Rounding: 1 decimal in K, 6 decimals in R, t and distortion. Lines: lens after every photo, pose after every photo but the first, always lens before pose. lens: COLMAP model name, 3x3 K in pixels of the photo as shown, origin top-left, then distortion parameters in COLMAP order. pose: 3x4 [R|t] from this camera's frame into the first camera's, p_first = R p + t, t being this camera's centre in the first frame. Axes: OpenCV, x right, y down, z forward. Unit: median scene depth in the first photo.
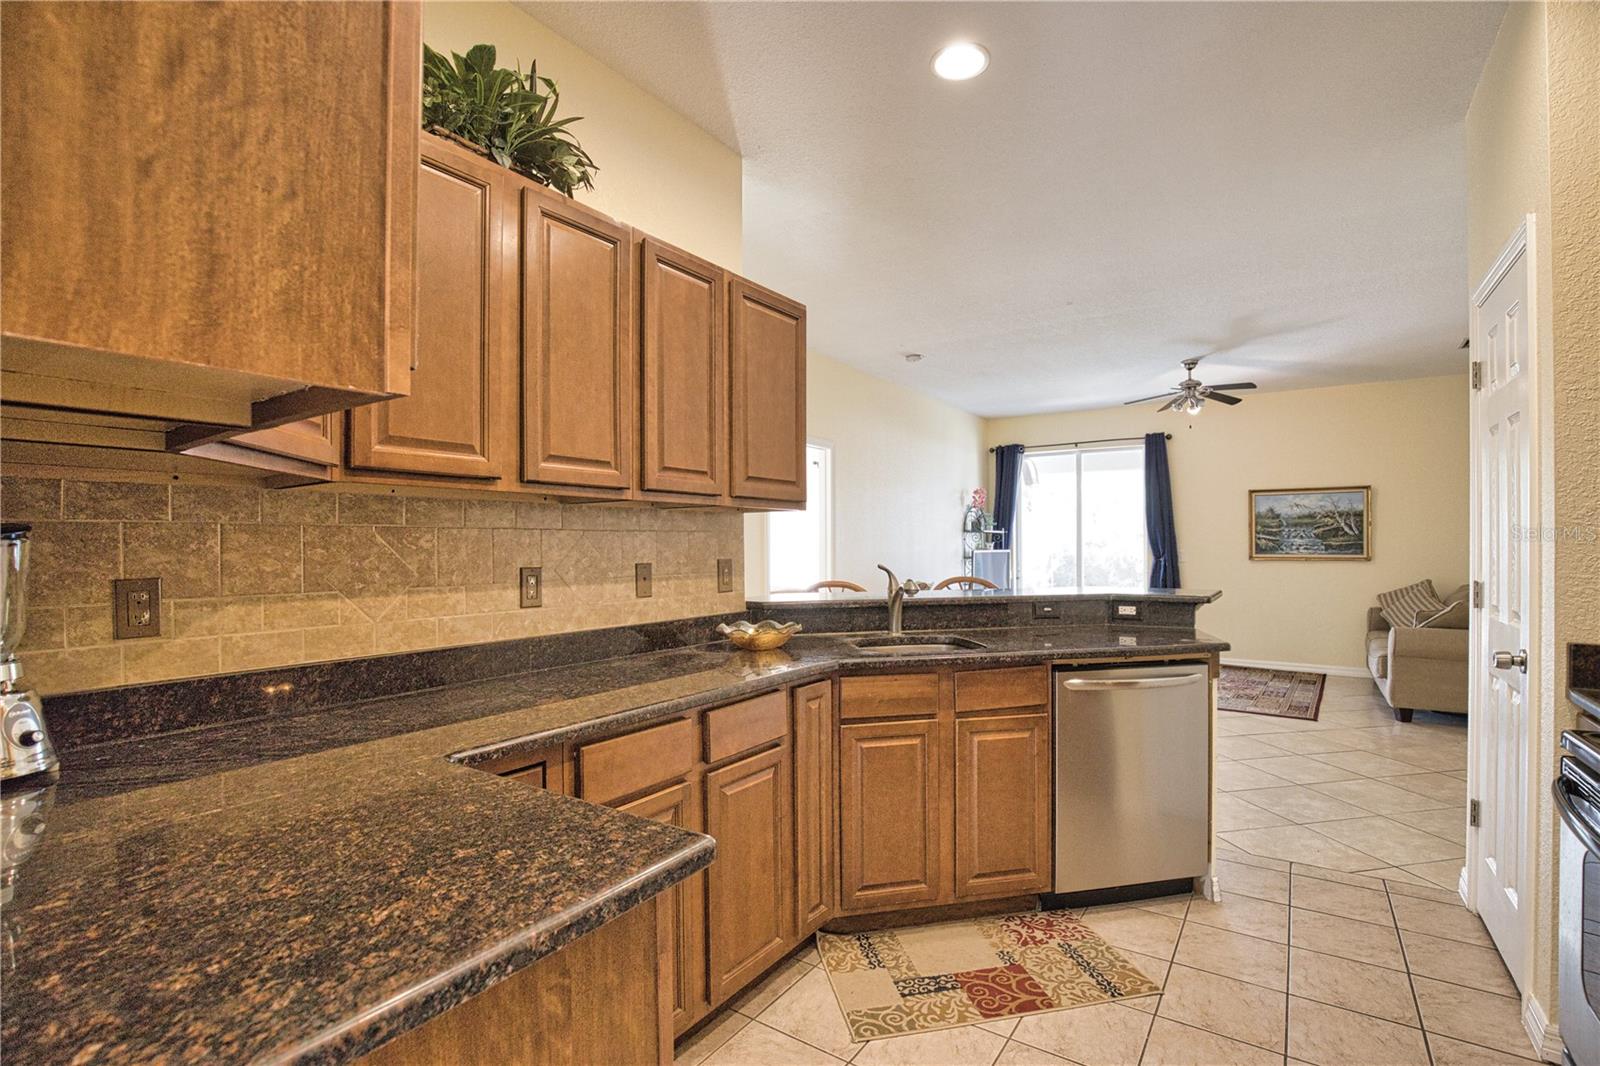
lens RADIAL K [[731.7, 0, 806.9], [0, 731.7, 542.7], [0, 0, 1]] dist [-0.036049, 0.007233]
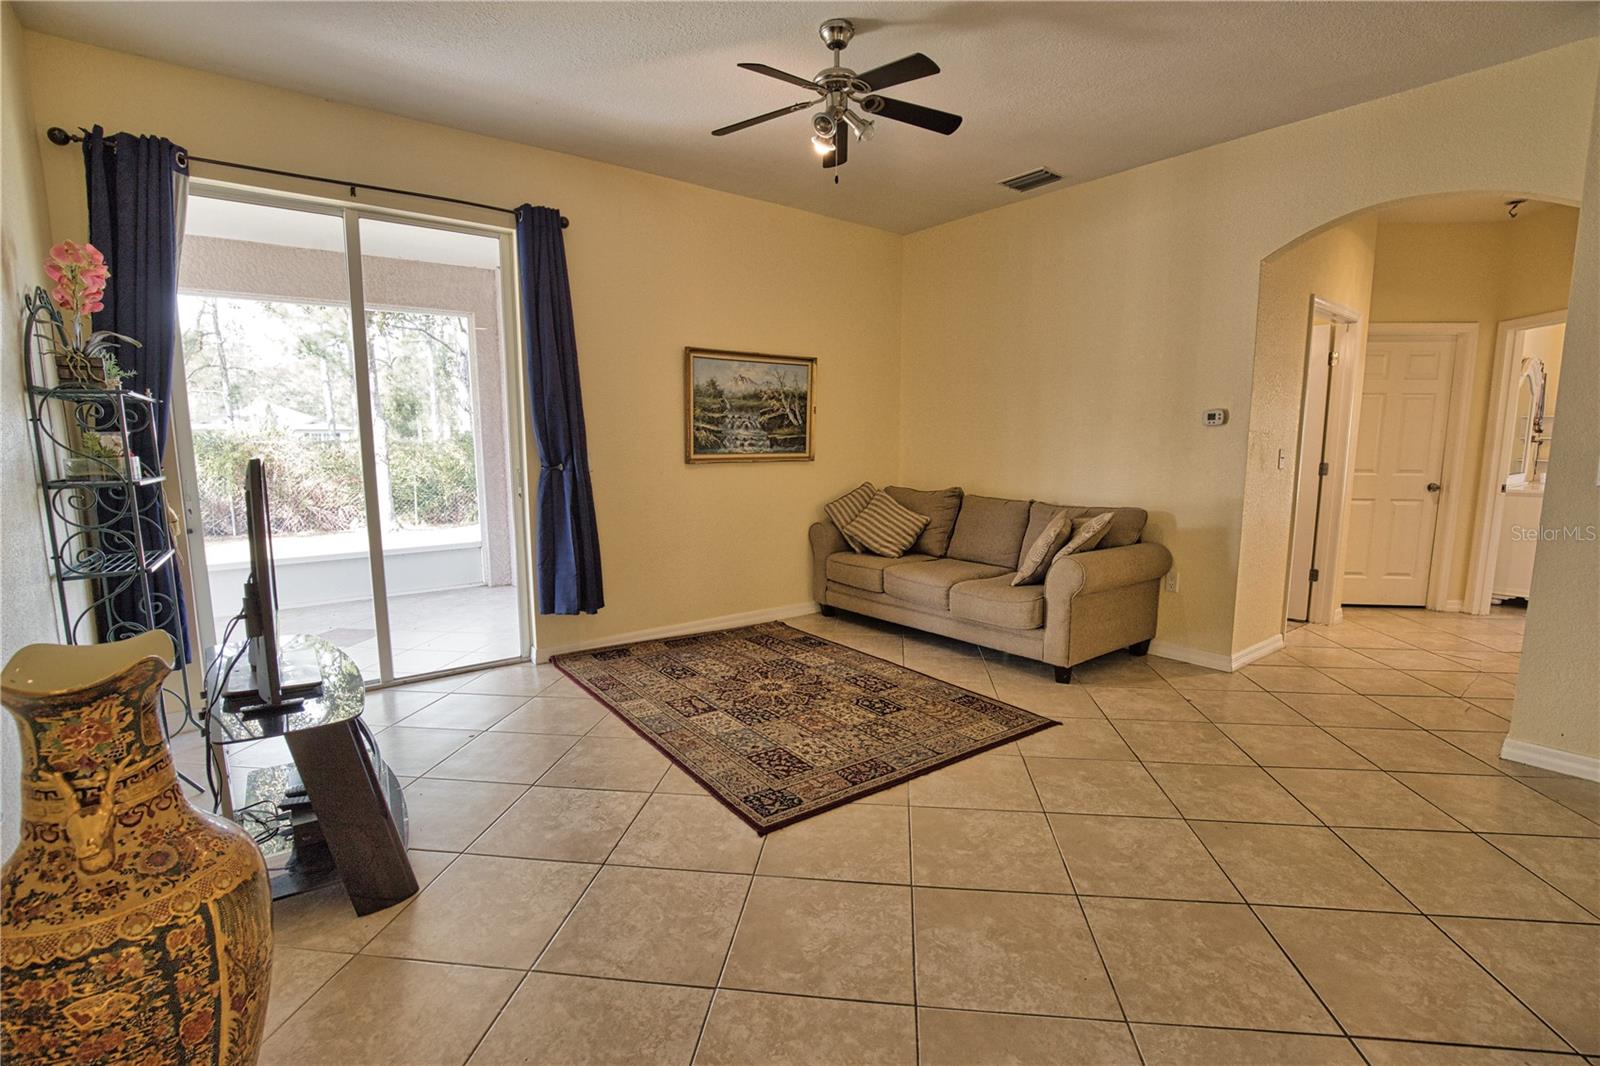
lens RADIAL K [[731.7, 0, 808.4], [0, 731.7, 544.5], [0, 0, 1]] dist [-0.036049, 0.007233]
pose [[0.296750, -0.132903, 0.945662, 0.066102], [-0.003719, 0.990100, 0.140315, 0.005952], [-0.954948, -0.045156, 0.293318, 1.004449]]
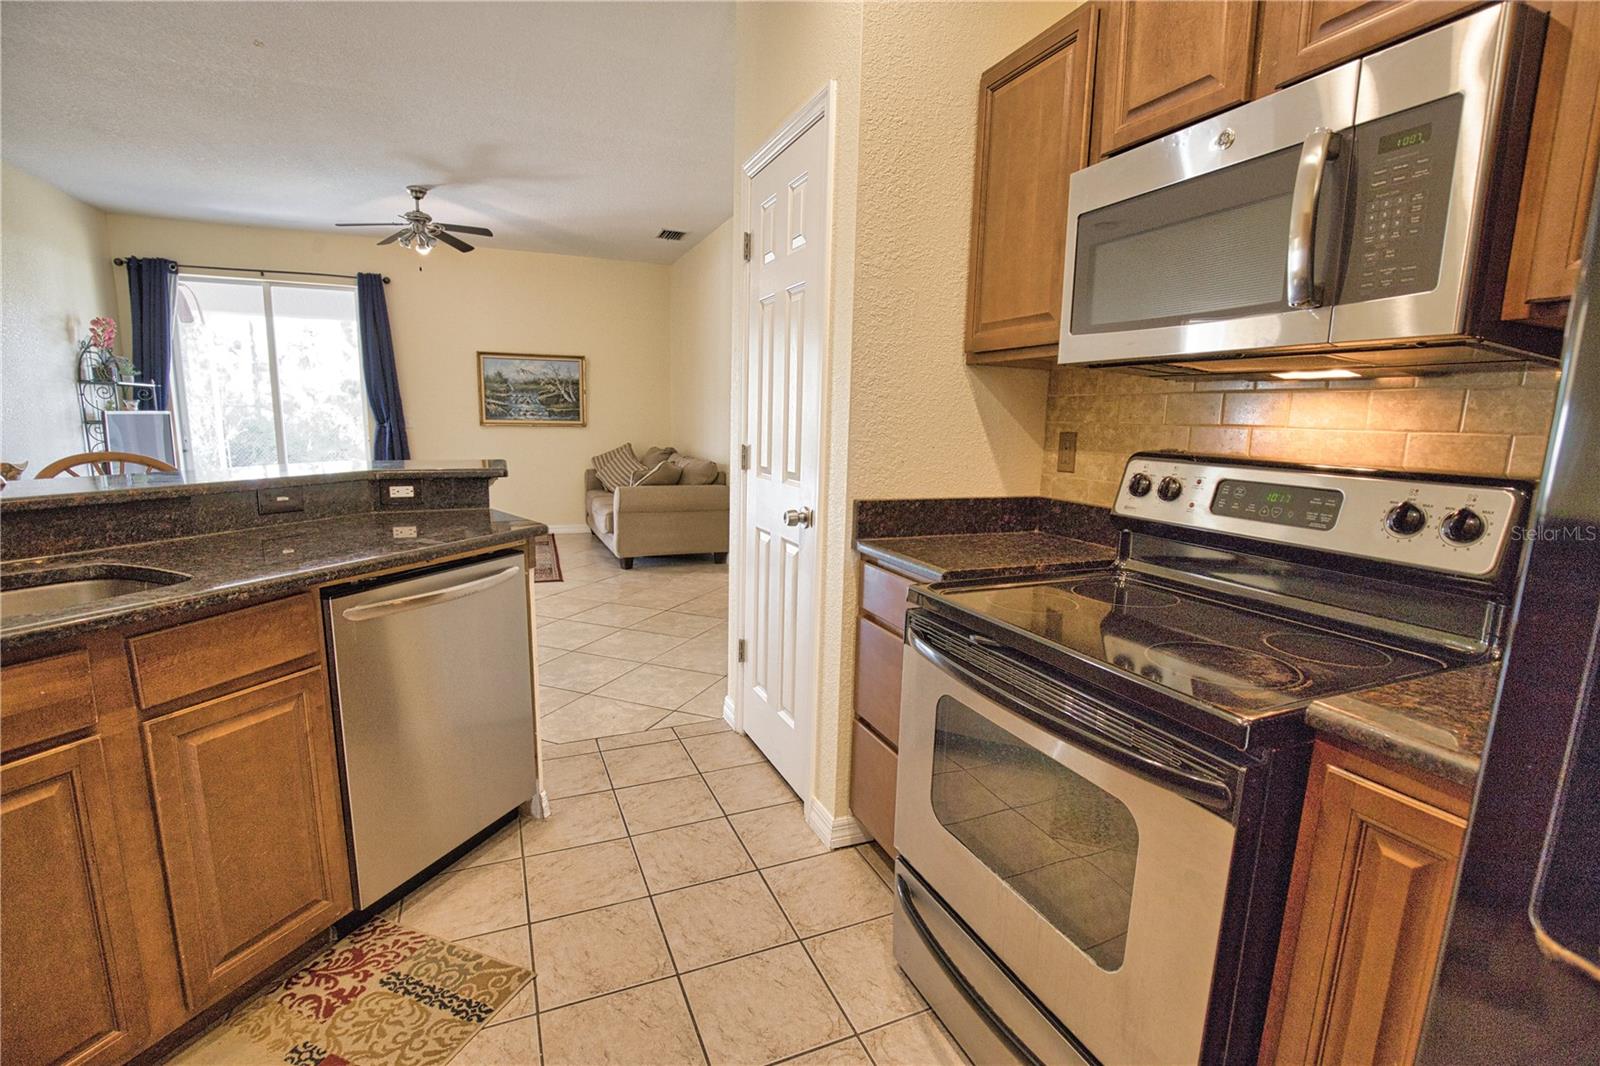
lens RADIAL K [[731.7, 0, 807.2], [0, 731.7, 540.7], [0, 0, 1]] dist [-0.036049, 0.007233]
pose [[0.533844, -0.127388, 0.835933, 0.020031], [-0.024785, 0.985805, 0.166055, 0.005036], [-0.845220, -0.109366, 0.523108, 0.147958]]
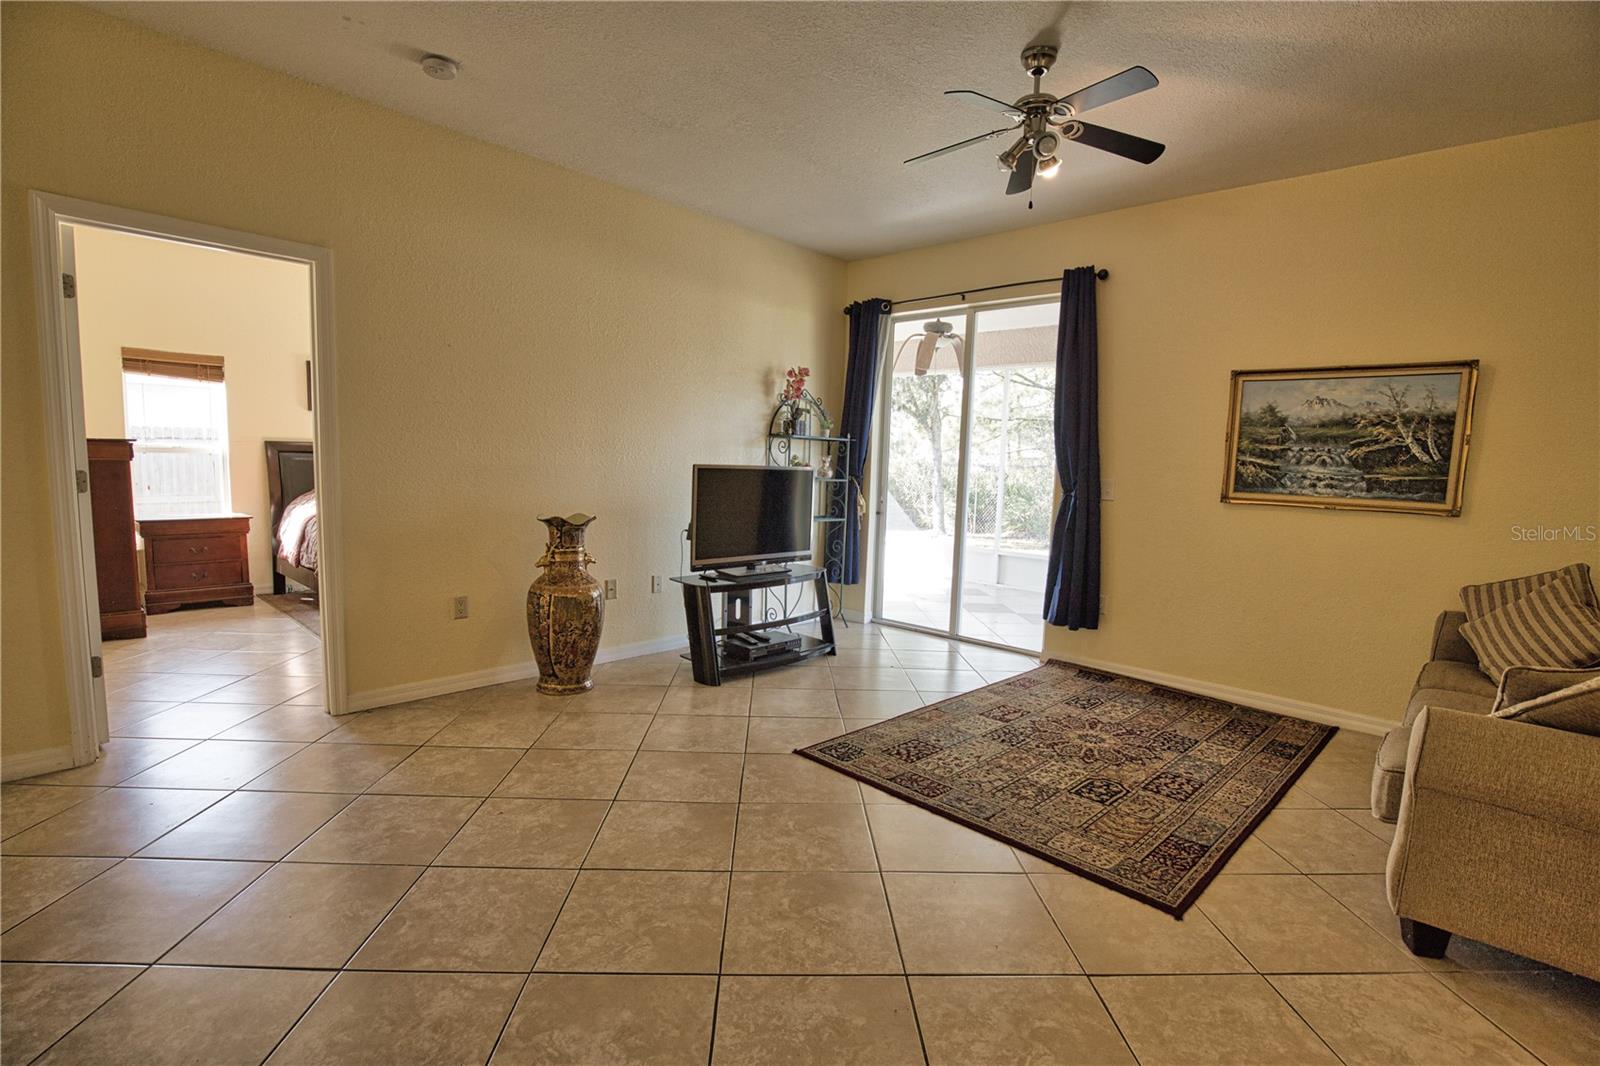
lens RADIAL K [[731.7, 0, 804.6], [0, 731.7, 540.3], [0, 0, 1]] dist [-0.036049, 0.007233]
pose [[0.988784, 0.052071, -0.139984, 0.534038], [-0.036370, 0.992989, 0.112469, 0.003518], [0.144859, -0.106116, 0.983746, 0.587306]]
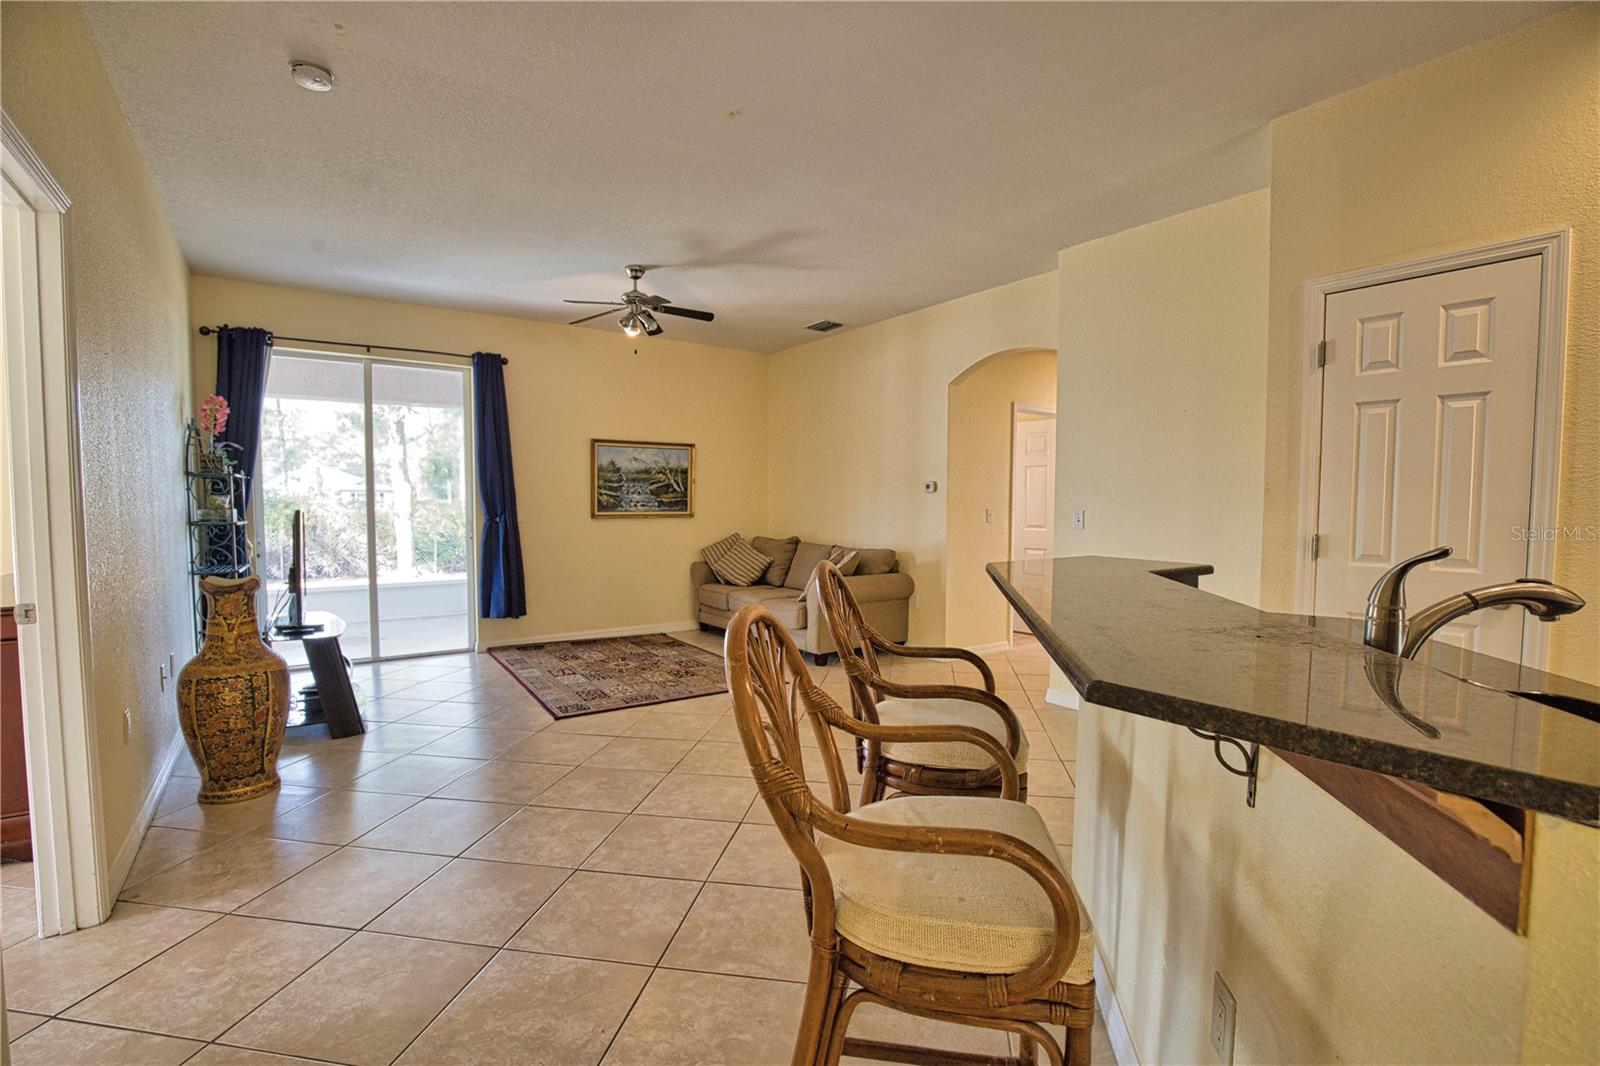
lens RADIAL K [[731.7, 0, 810.6], [0, 731.7, 541.7], [0, 0, 1]] dist [-0.036049, 0.007233]
pose [[0.335889, -0.047417, 0.940707, -0.192537], [-0.007198, 0.998574, 0.052904, 0.004660], [-0.941874, -0.024541, 0.335068, 0.630064]]
